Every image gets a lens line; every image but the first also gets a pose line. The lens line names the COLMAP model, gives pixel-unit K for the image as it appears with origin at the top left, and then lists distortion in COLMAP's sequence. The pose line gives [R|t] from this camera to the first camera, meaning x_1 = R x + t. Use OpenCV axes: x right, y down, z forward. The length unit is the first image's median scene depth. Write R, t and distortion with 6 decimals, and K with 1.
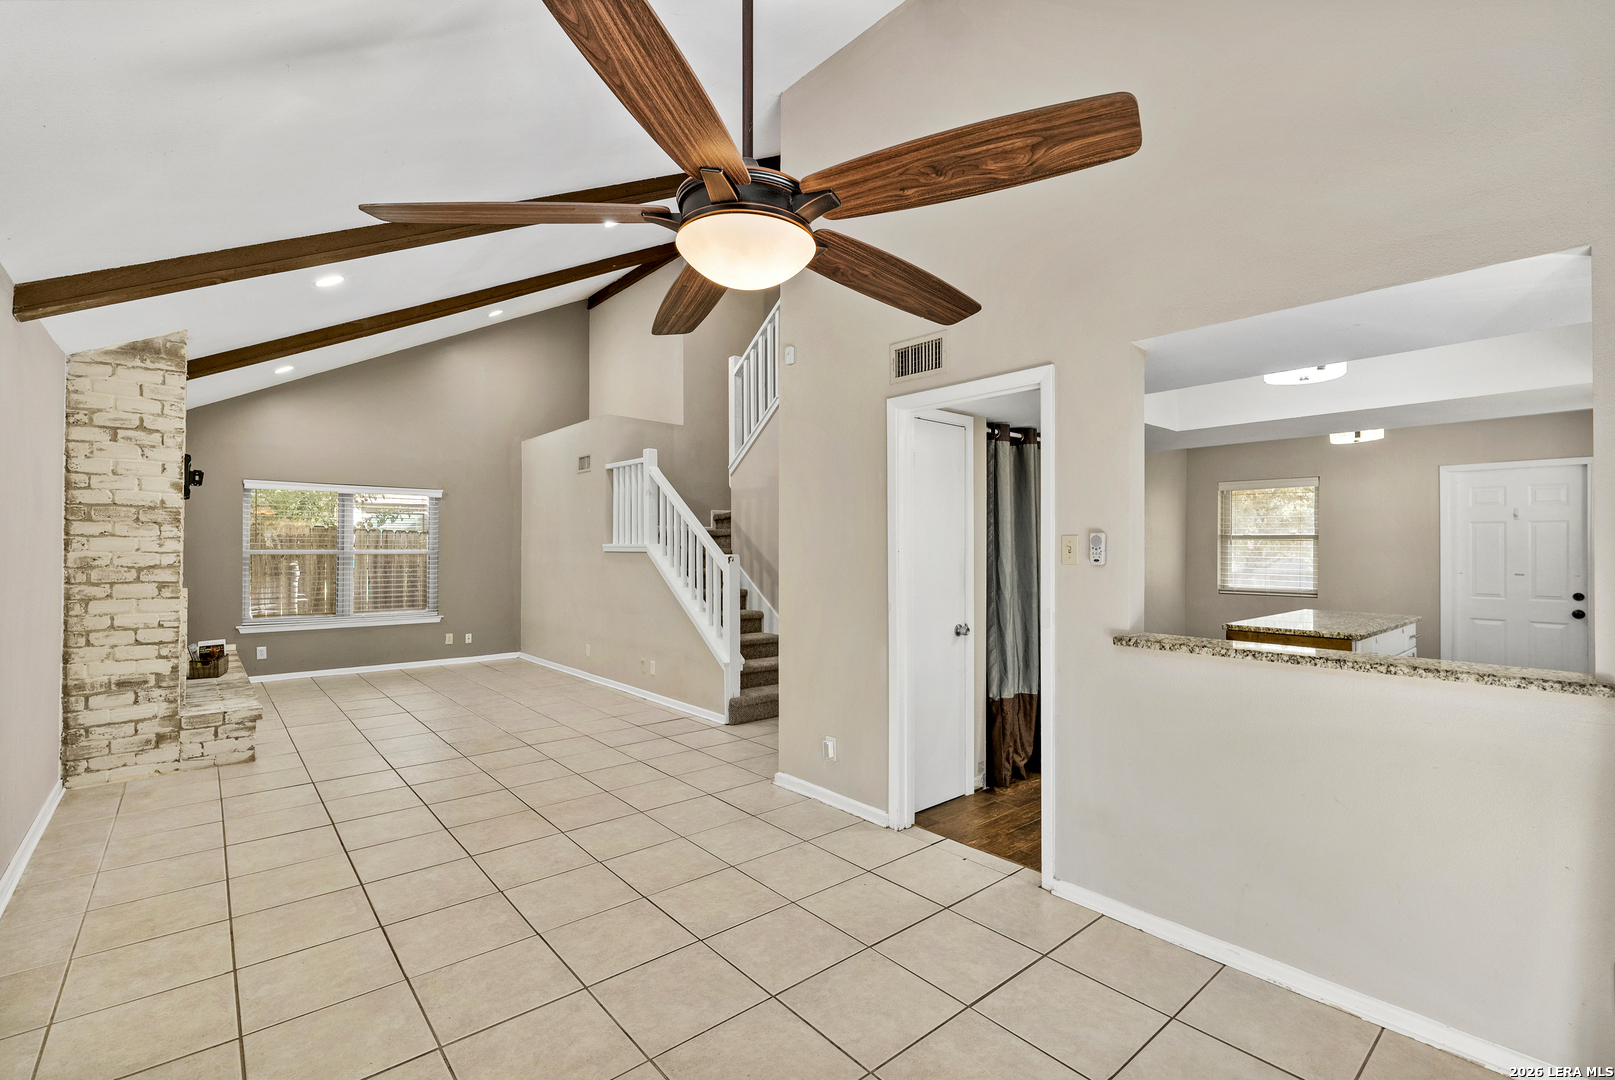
lens RADIAL K [[709.6, 0, 807.8], [0, 709.6, 539.9], [0, 0, 1]] dist [-0.003167, -0.000092]
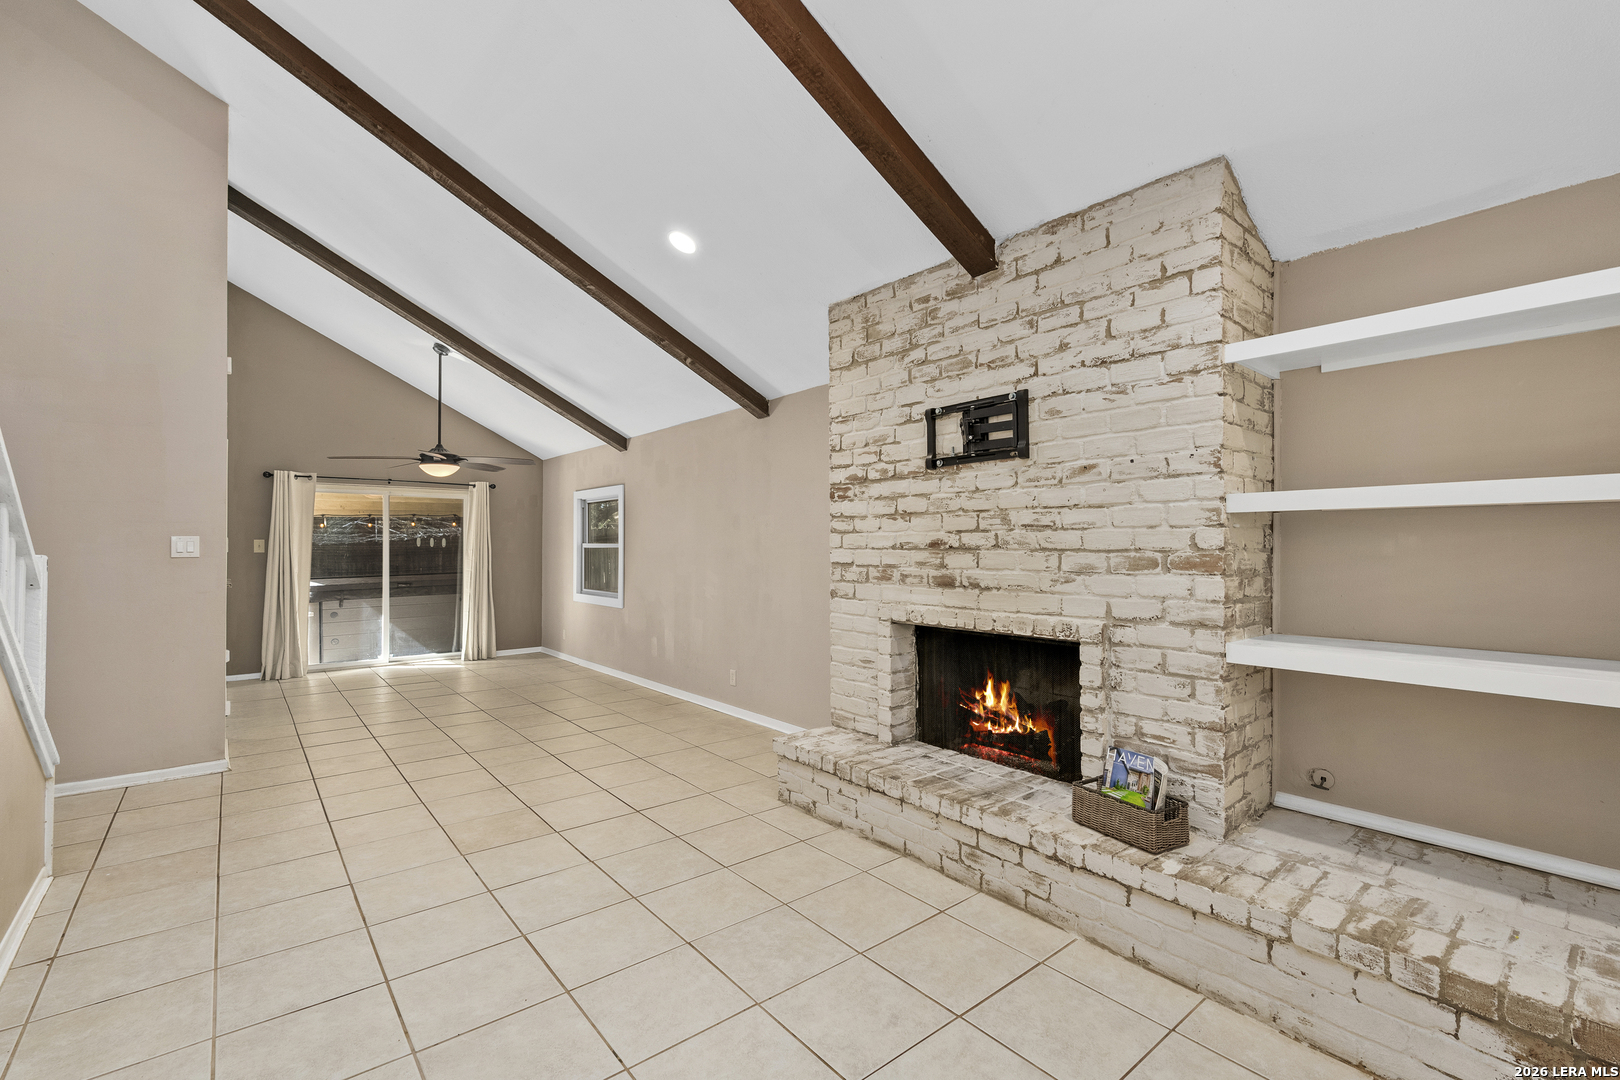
lens RADIAL K [[711.8, 0, 811.5], [0, 711.8, 542.5], [0, 0, 1]] dist [-0.003167, -0.000092]
pose [[-0.999781, -0.000813, 0.020933, -0.822270], [-0.001197, 0.999831, -0.018368, 0.025113], [-0.020914, -0.018389, -0.999612, 1.808183]]
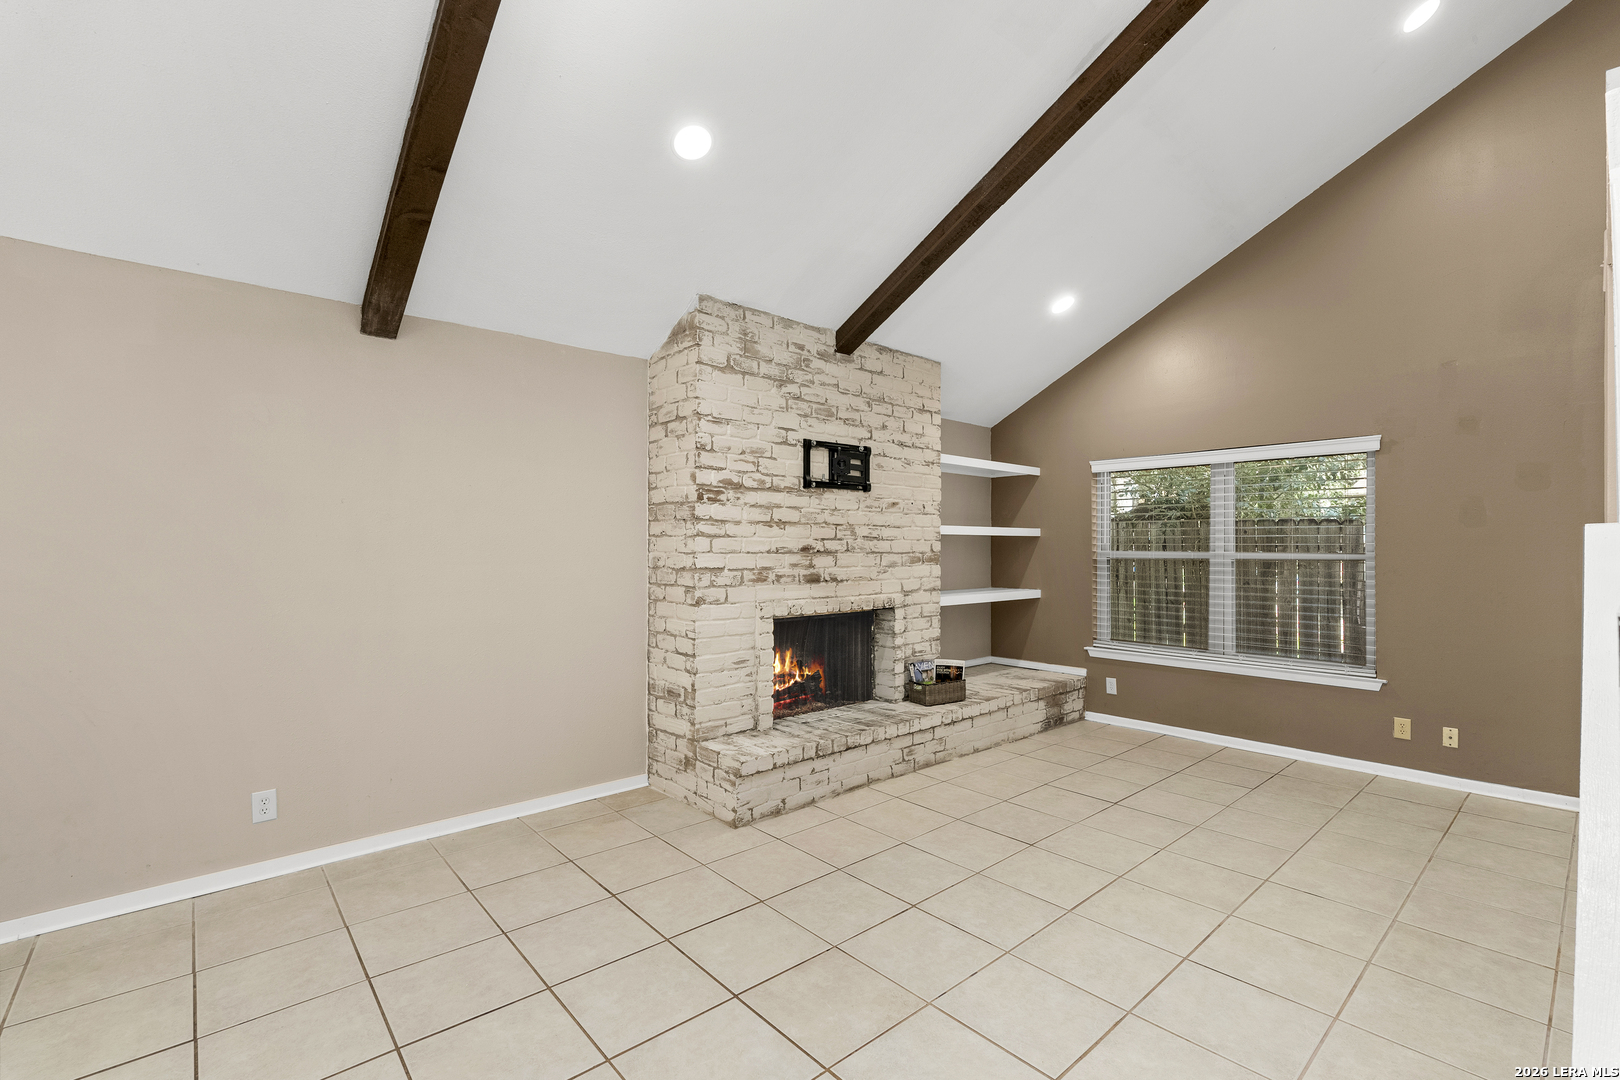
lens RADIAL K [[711.8, 0, 813.3], [0, 711.8, 544.2], [0, 0, 1]] dist [-0.003167, -0.000092]
pose [[0.015942, -0.007261, -0.999847, -0.014516], [0.011802, 0.999905, -0.007074, 0.013634], [0.999803, -0.011687, 0.016026, 1.055468]]
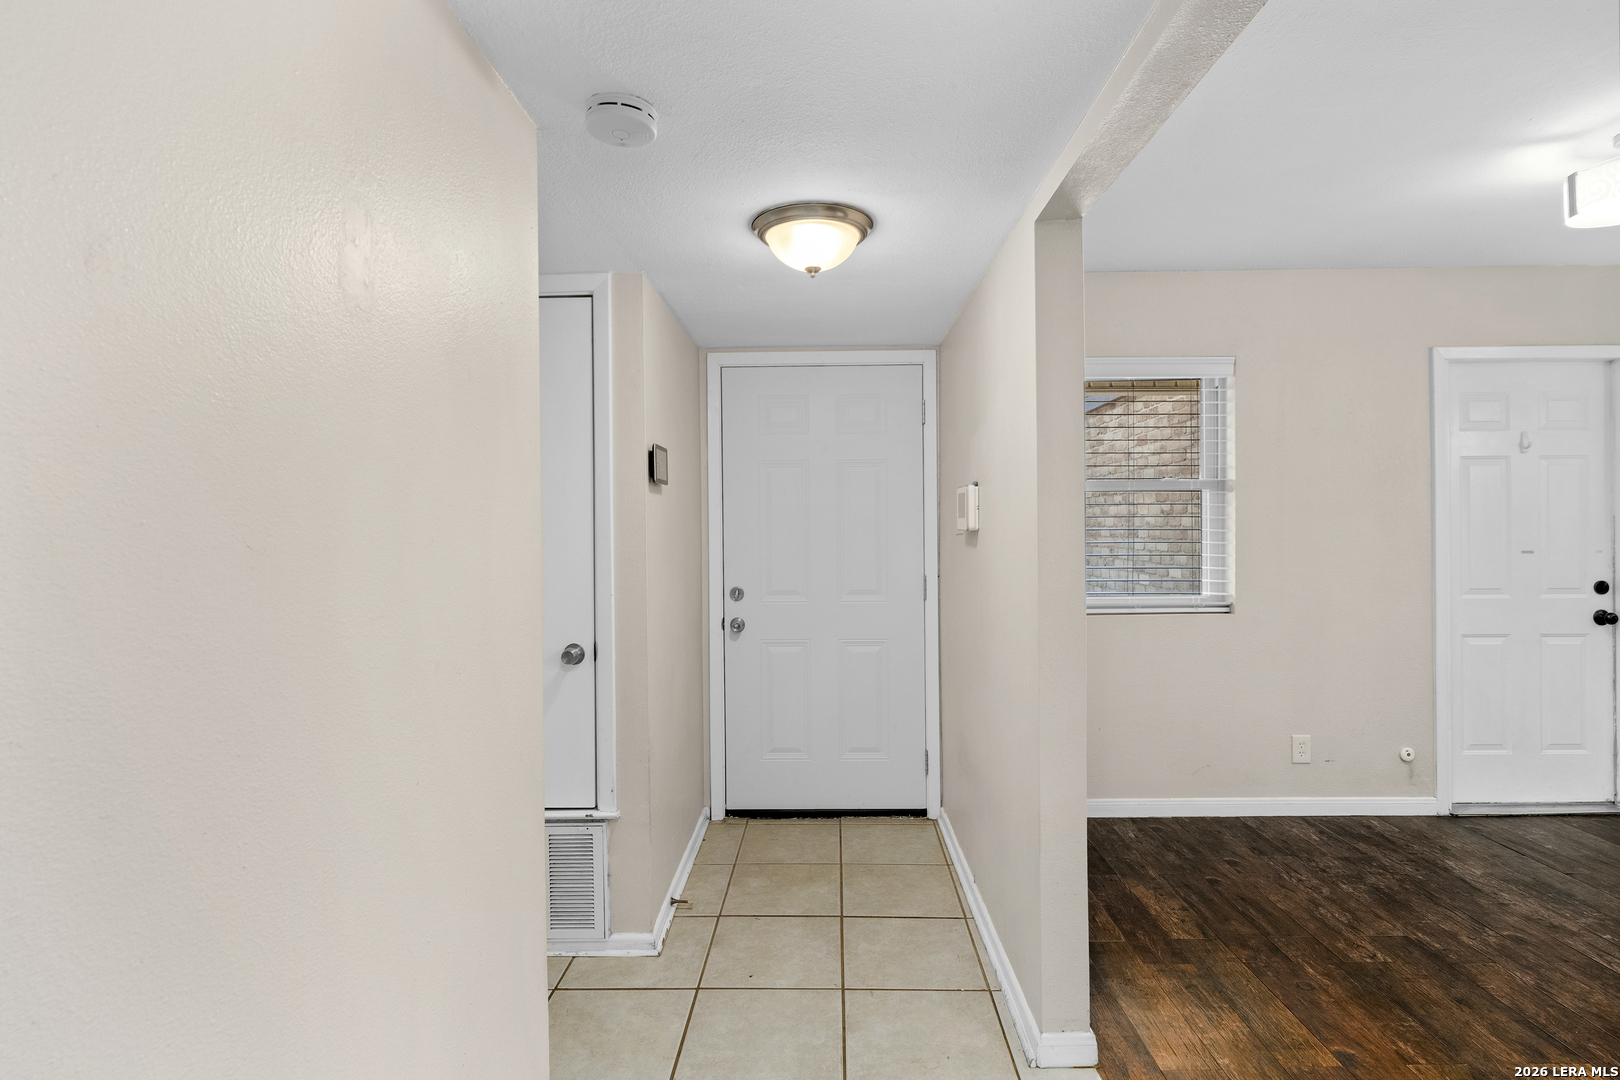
lens RADIAL K [[779.3, 0, 811.2], [0, 779.3, 536.9], [0, 0, 1]] dist [0.005036, 0.000047]
pose [[0.663908, -0.018245, 0.747591, 0.201900], [0.005114, 0.999790, 0.019858, 0.027189], [-0.747796, -0.009361, 0.663862, 1.246241]]
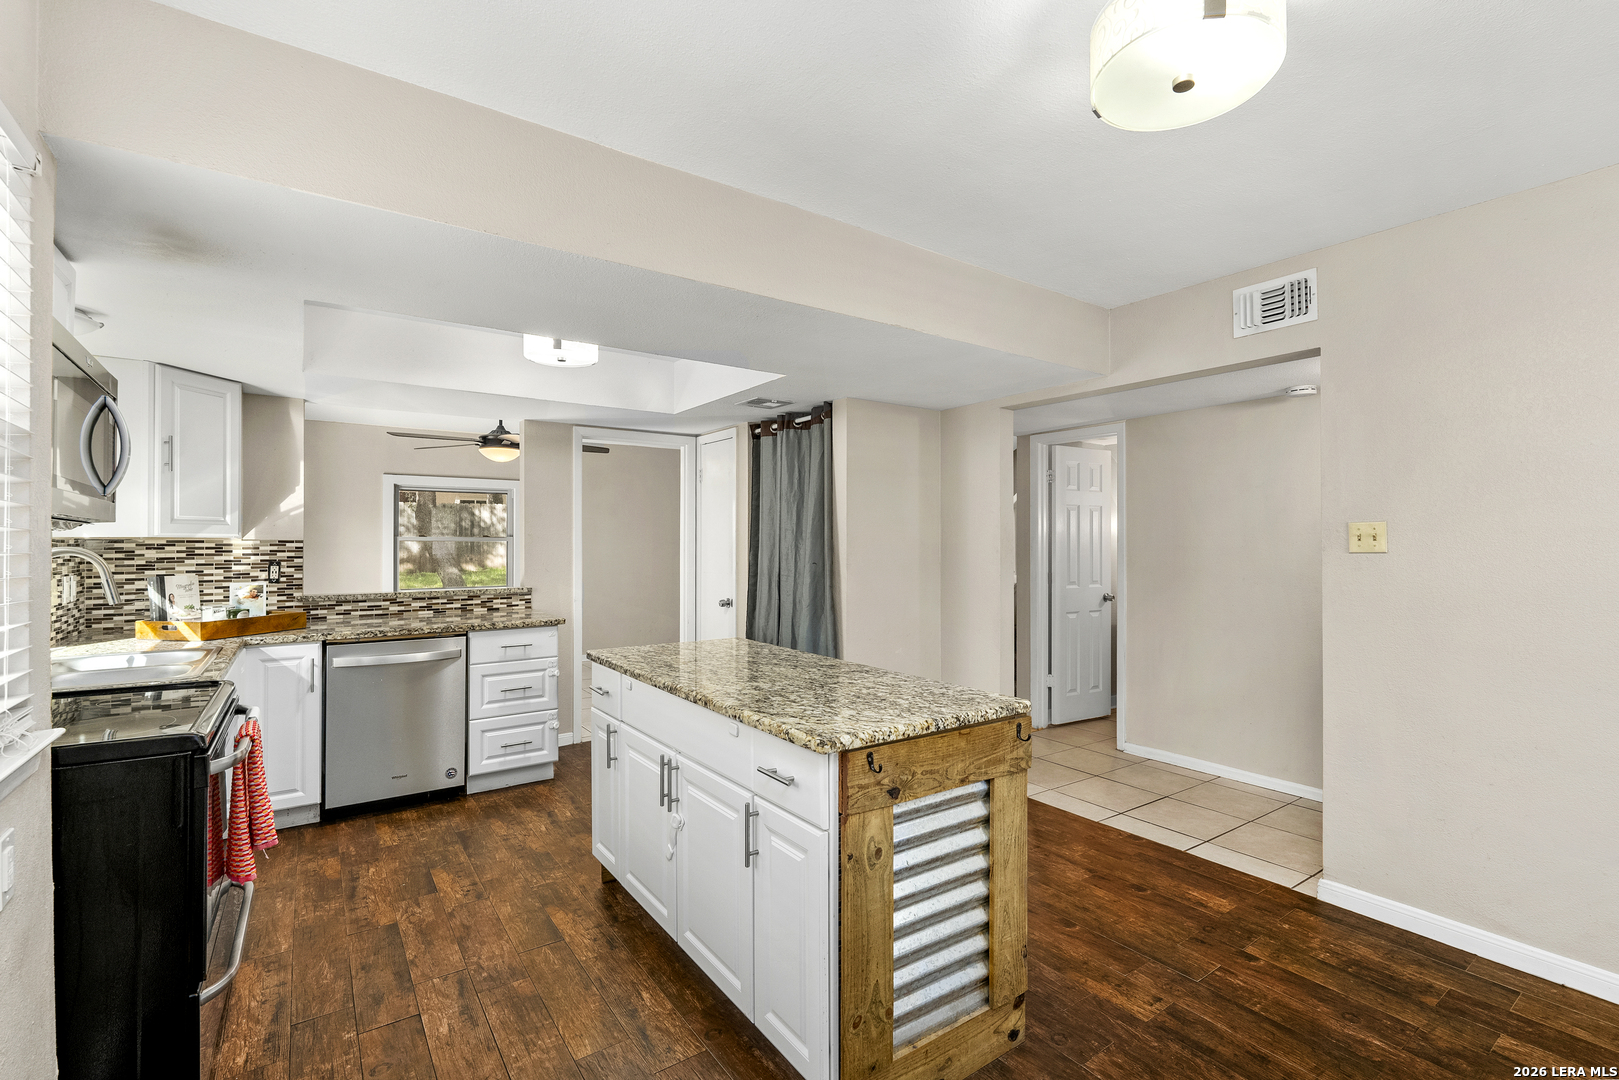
lens RADIAL K [[711.4, 0, 797.6], [0, 711.4, 541.2], [0, 0, 1]] dist [-0.003167, -0.000092]
pose [[-0.111097, -0.003363, -0.993804, 1.201160], [0.015474, 0.999867, -0.005114, 0.023616], [0.993689, -0.015946, -0.111030, 1.059544]]
